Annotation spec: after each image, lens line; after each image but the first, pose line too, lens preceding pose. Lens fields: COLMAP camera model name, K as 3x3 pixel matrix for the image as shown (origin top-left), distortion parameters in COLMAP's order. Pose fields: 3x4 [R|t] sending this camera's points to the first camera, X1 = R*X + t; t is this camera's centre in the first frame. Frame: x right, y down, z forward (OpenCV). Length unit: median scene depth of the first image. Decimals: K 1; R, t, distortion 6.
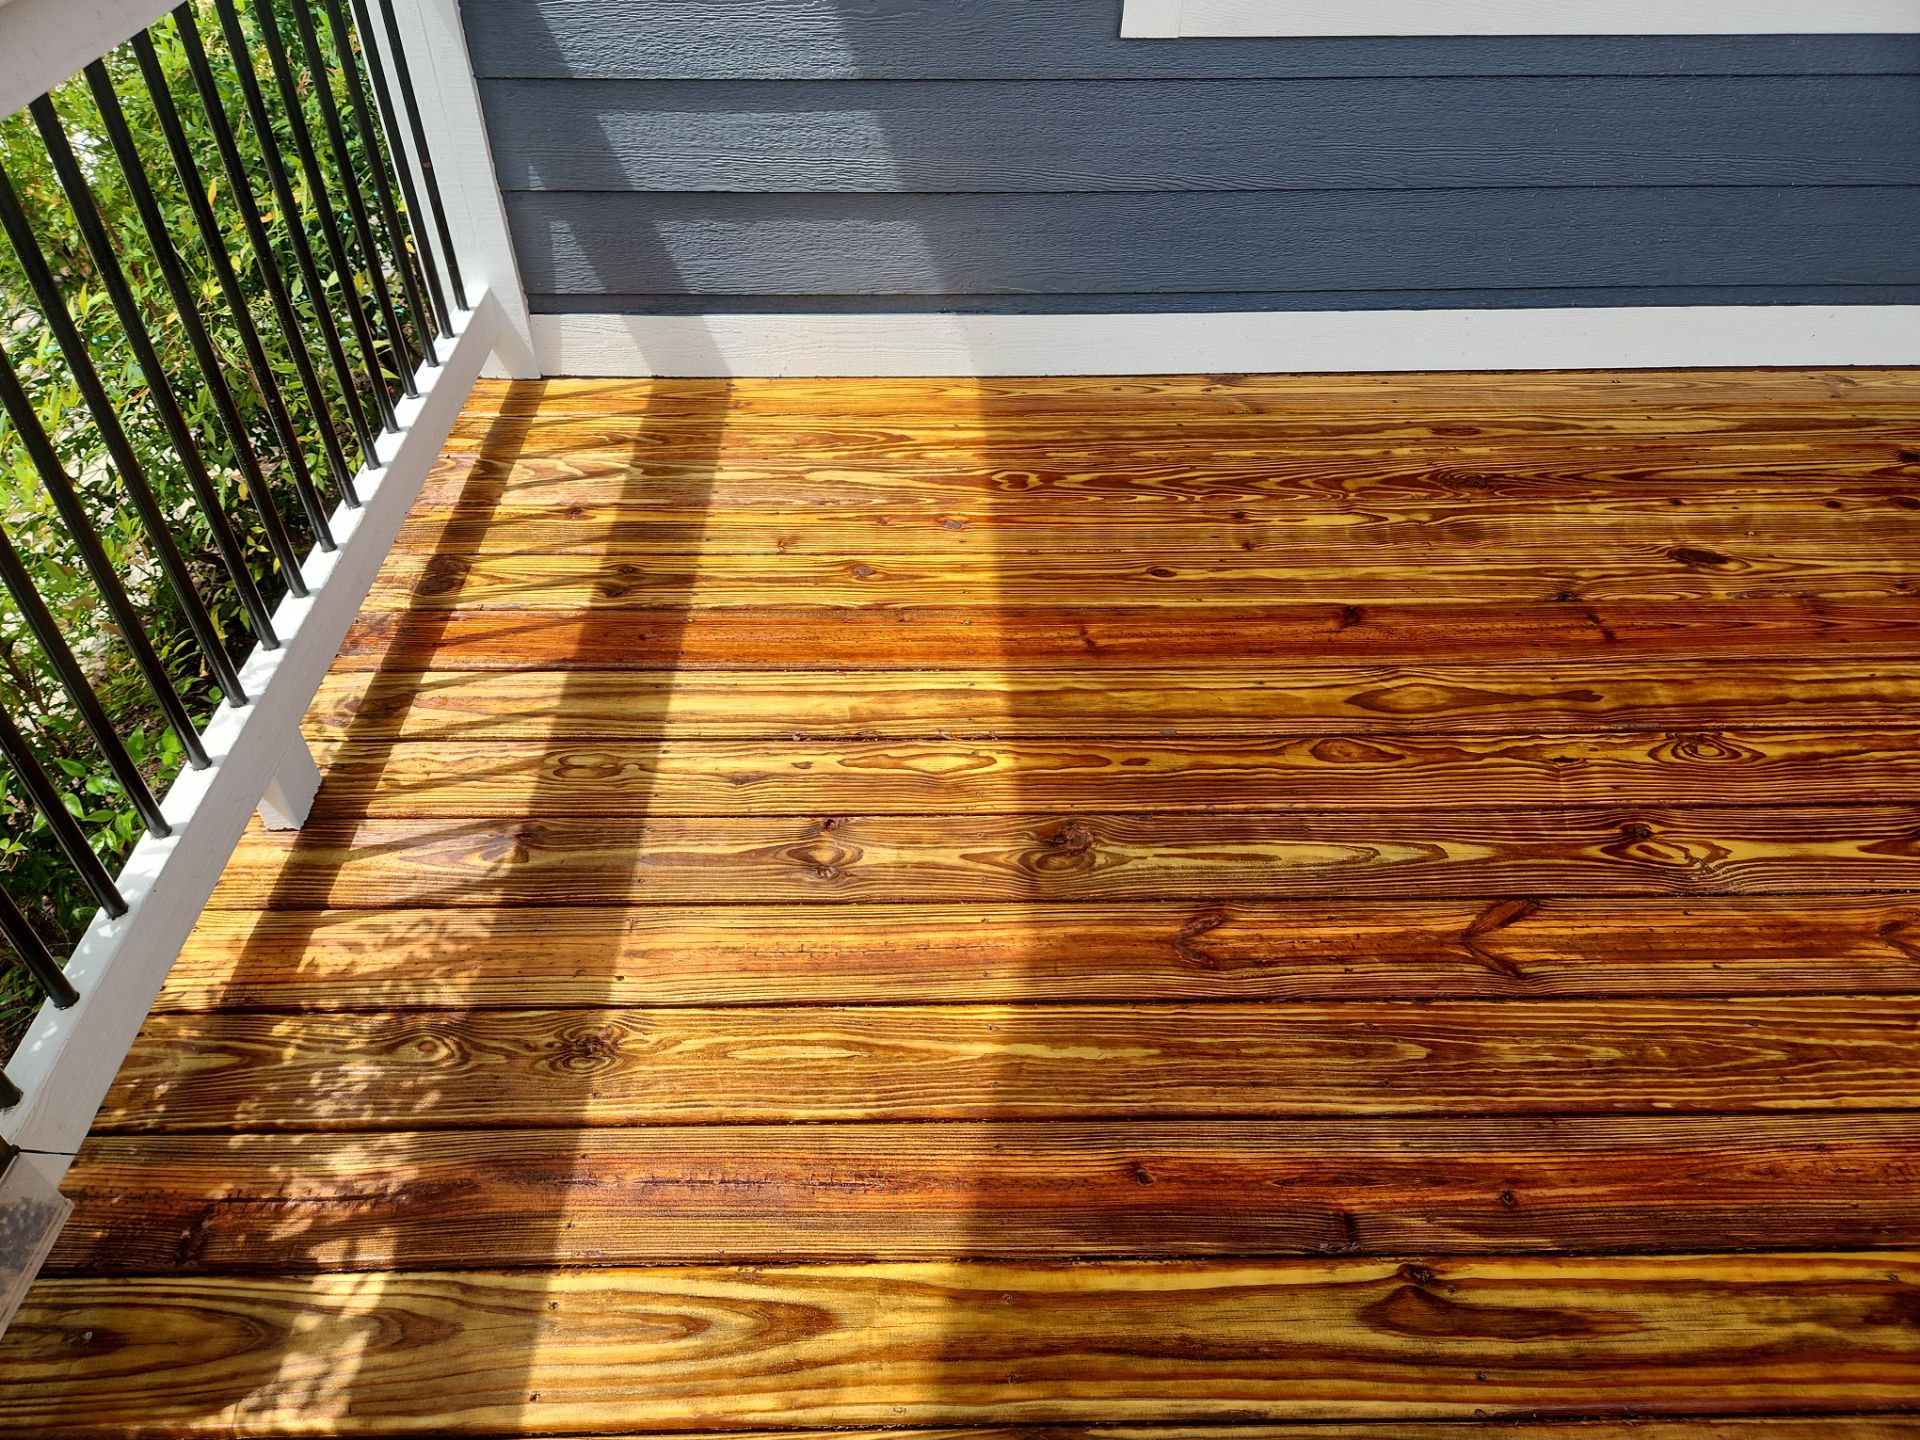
lens RADIAL K [[1317.7, 0, 960.0], [0, 1317.7, 720.0], [0, 0, 1]] dist [0.107634, -0.113635]
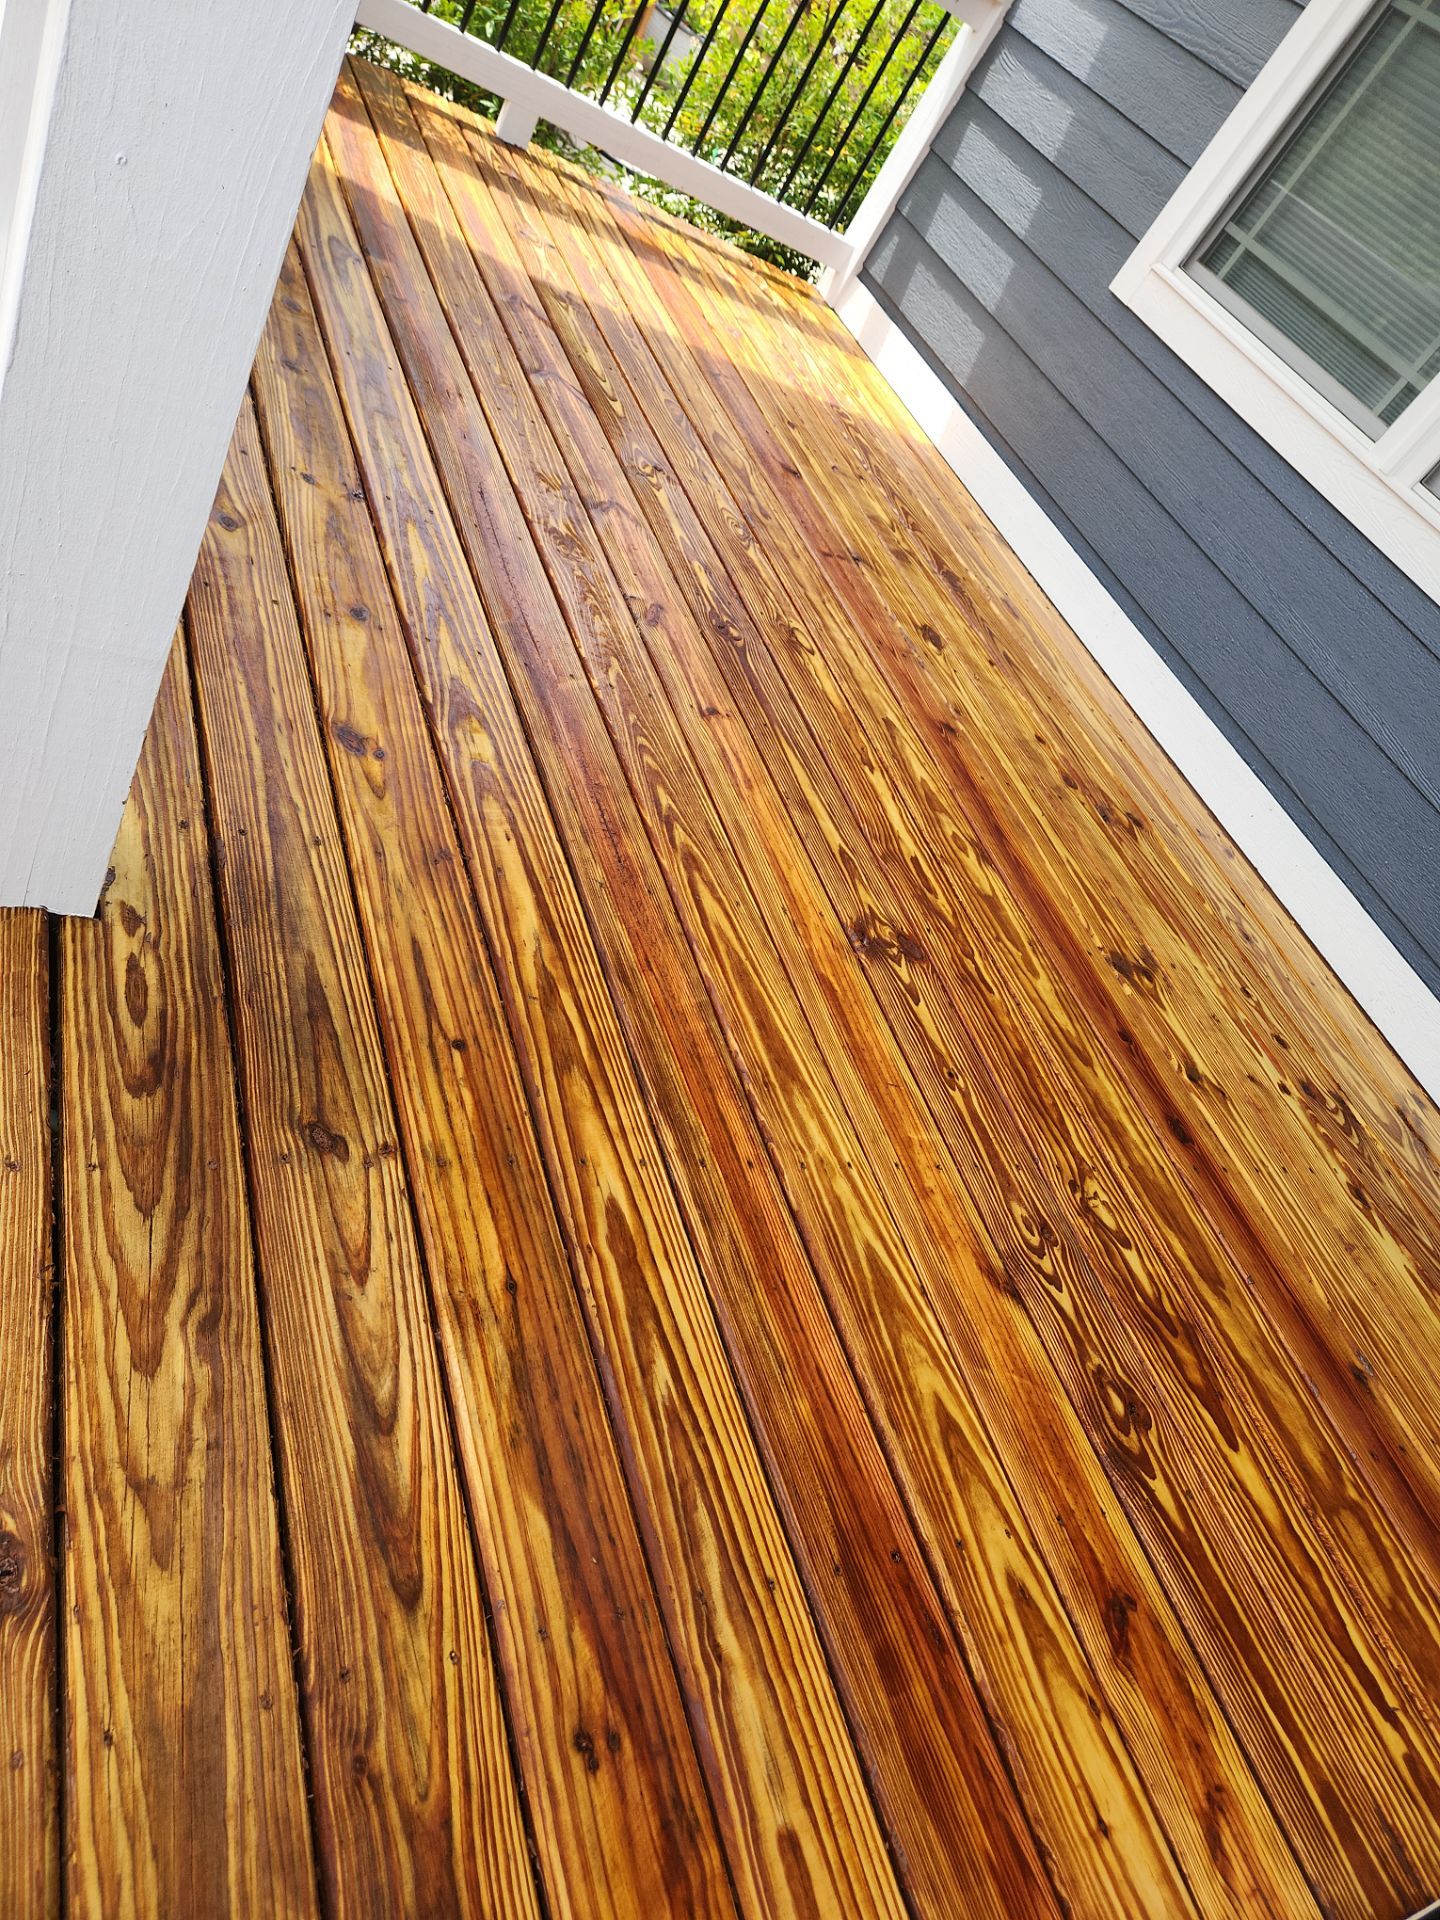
lens RADIAL K [[1317.7, 0, 720.0], [0, 1317.7, 960.0], [0, 0, 1]] dist [0.107634, -0.113635]
pose [[0.289362, 0.741486, -0.605366, 1.467120], [-0.909922, 0.409409, 0.066528, 0.114456], [0.297172, 0.531585, 0.793162, 0.038116]]
